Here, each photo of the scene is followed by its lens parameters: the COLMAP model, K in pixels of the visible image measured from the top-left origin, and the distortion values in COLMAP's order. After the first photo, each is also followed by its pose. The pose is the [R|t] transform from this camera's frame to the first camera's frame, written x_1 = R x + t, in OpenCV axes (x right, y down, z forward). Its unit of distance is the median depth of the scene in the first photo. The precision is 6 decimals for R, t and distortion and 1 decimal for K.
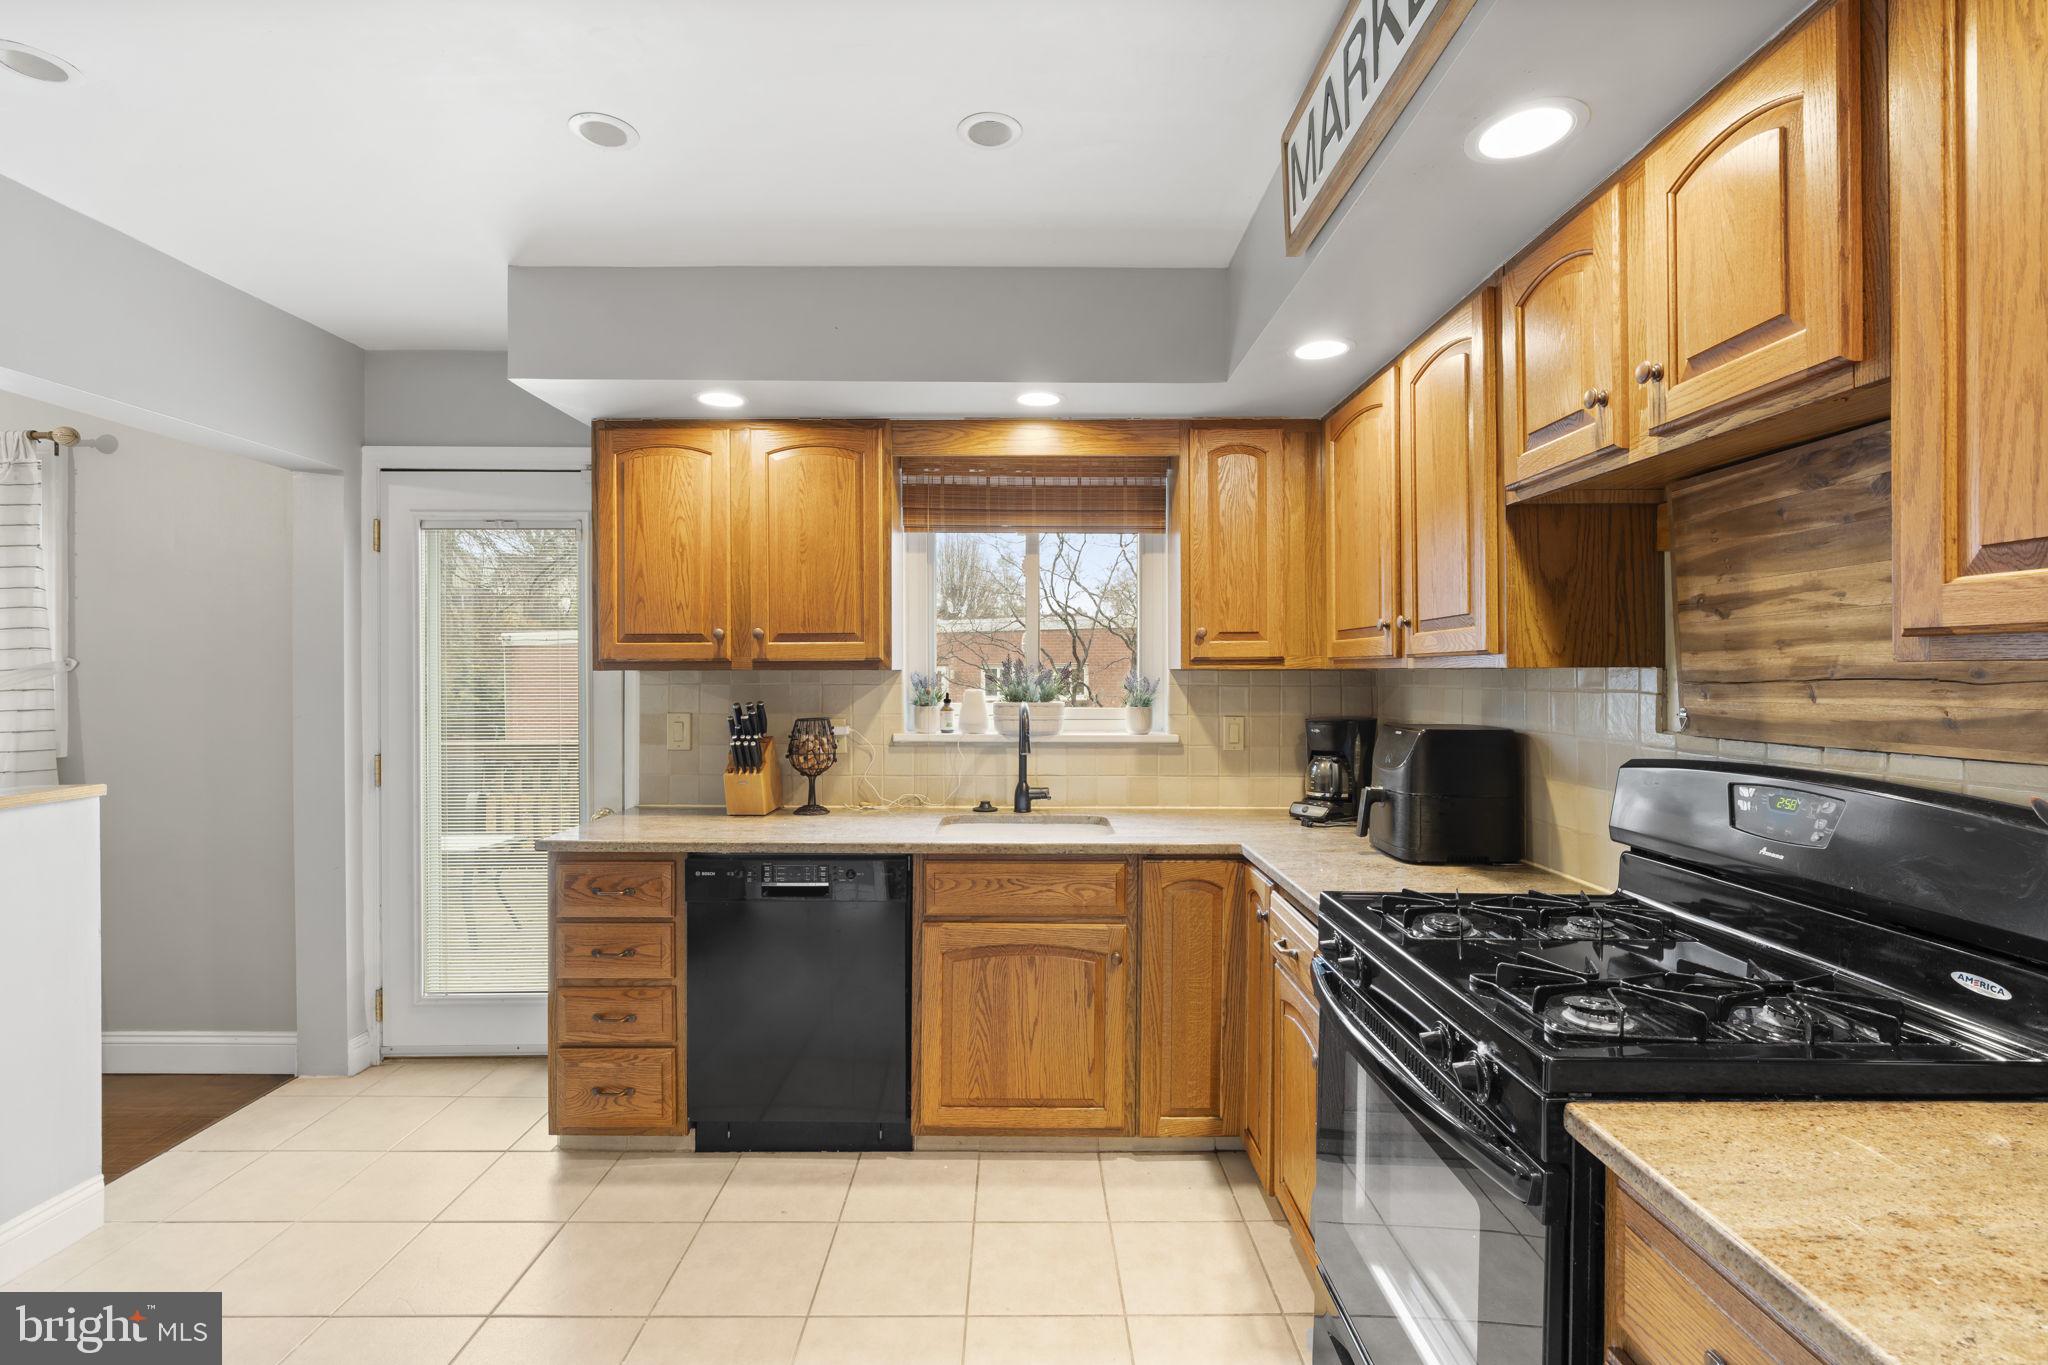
lens RADIAL K [[918.0, 0, 1024.0], [0, 918.0, 682.5], [0, 0, 1]] dist [-0.002921, -0.000290]
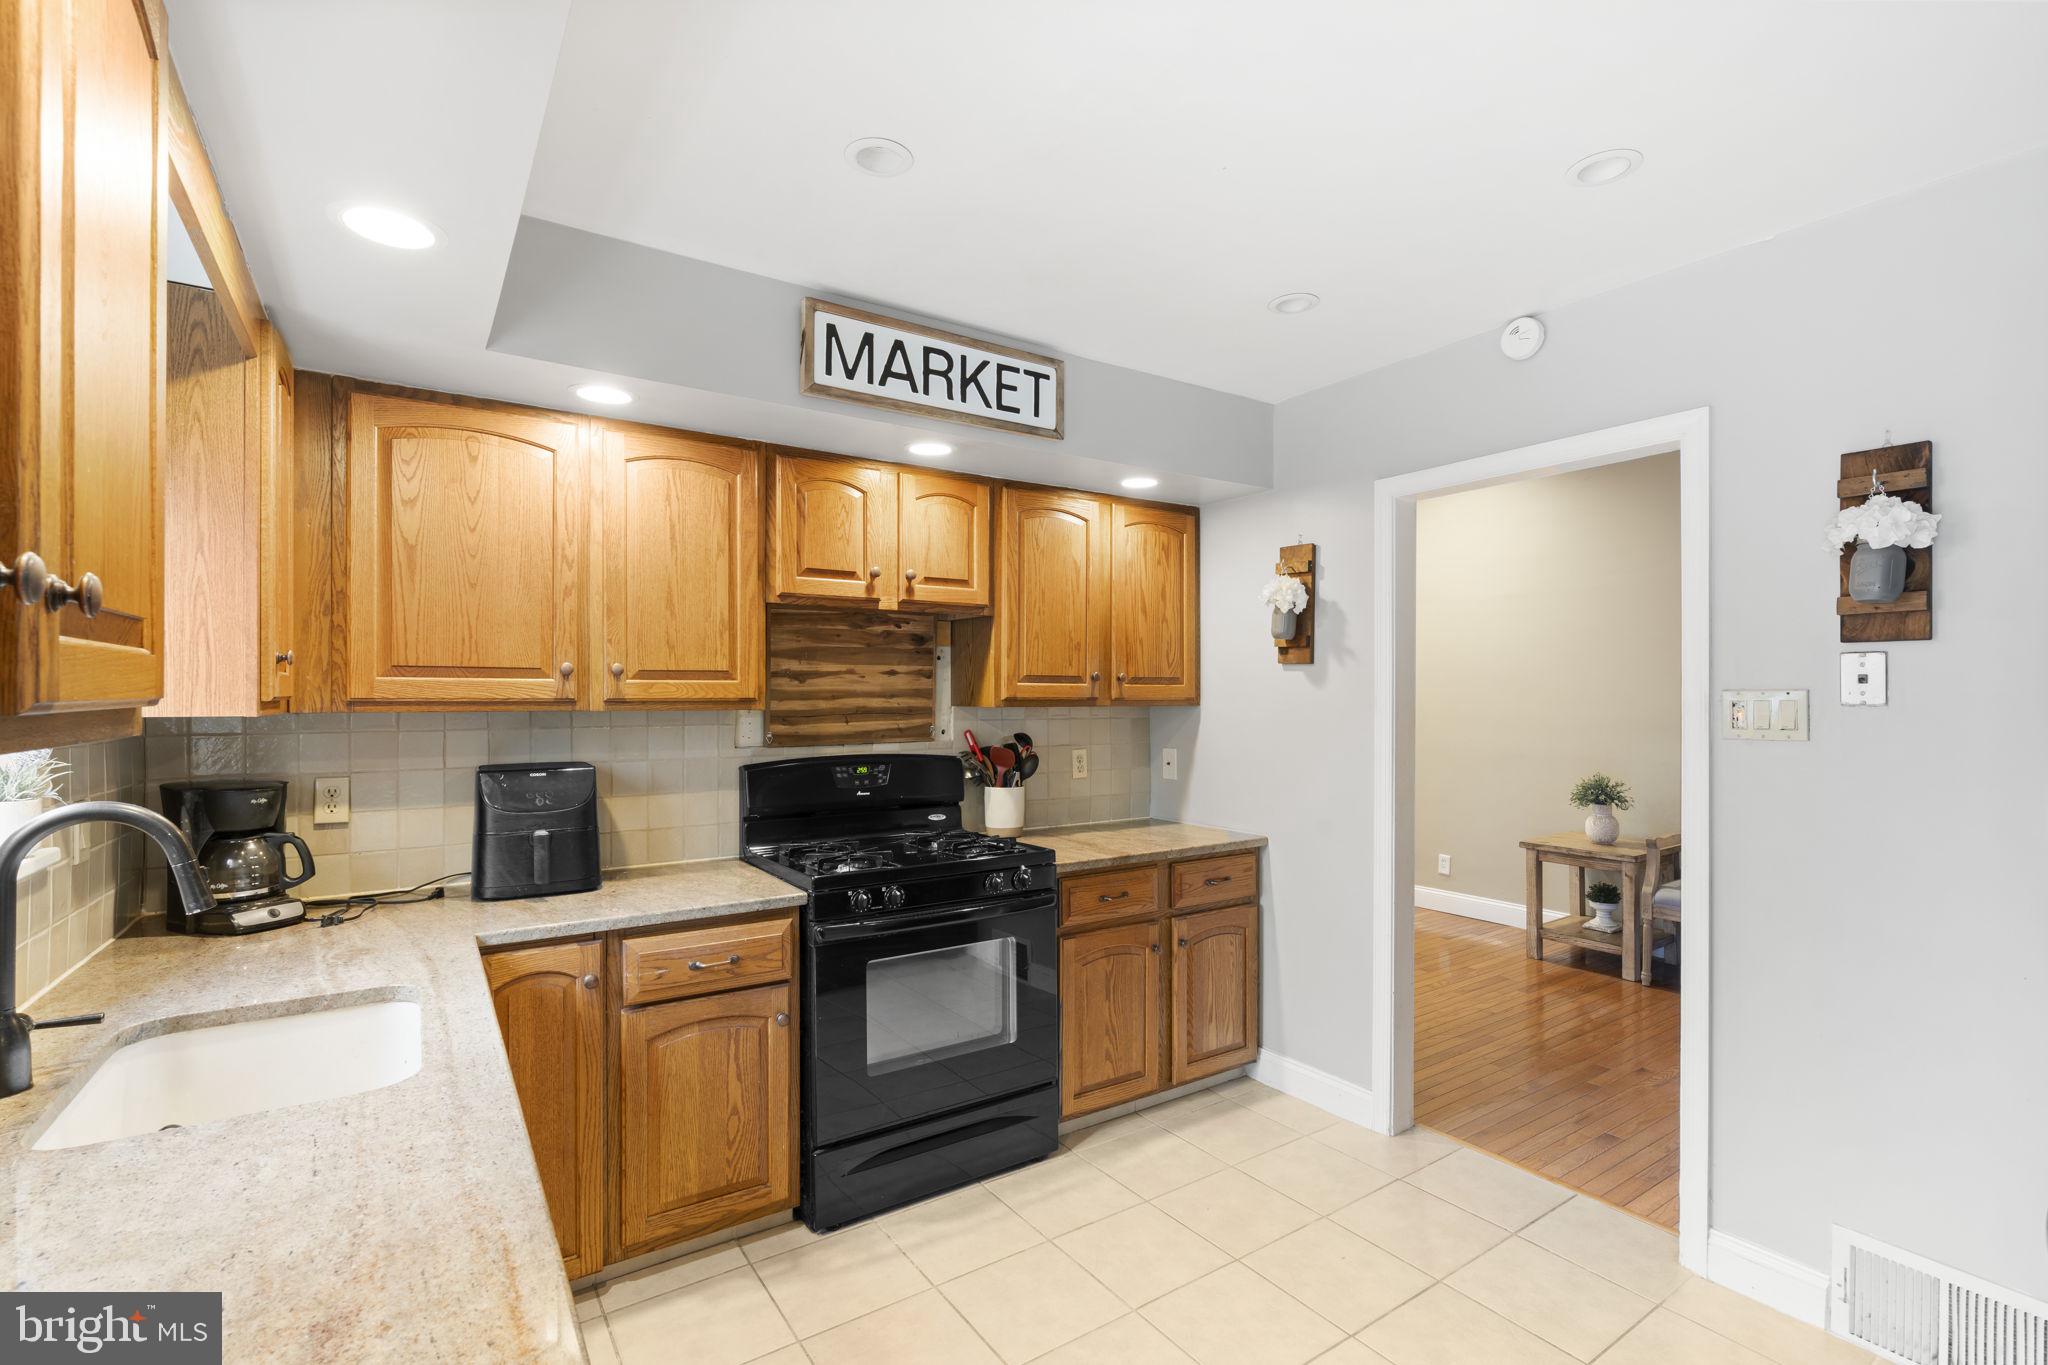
lens RADIAL K [[937.7, 0, 1030.1], [0, 937.7, 697.7], [0, 0, 1]] dist [-0.000721, -0.000063]
pose [[-0.547513, 0.002852, 0.836792, -1.153057], [0.010260, 0.999942, 0.003304, -0.041255], [-0.836734, 0.010395, -0.547511, 1.688670]]
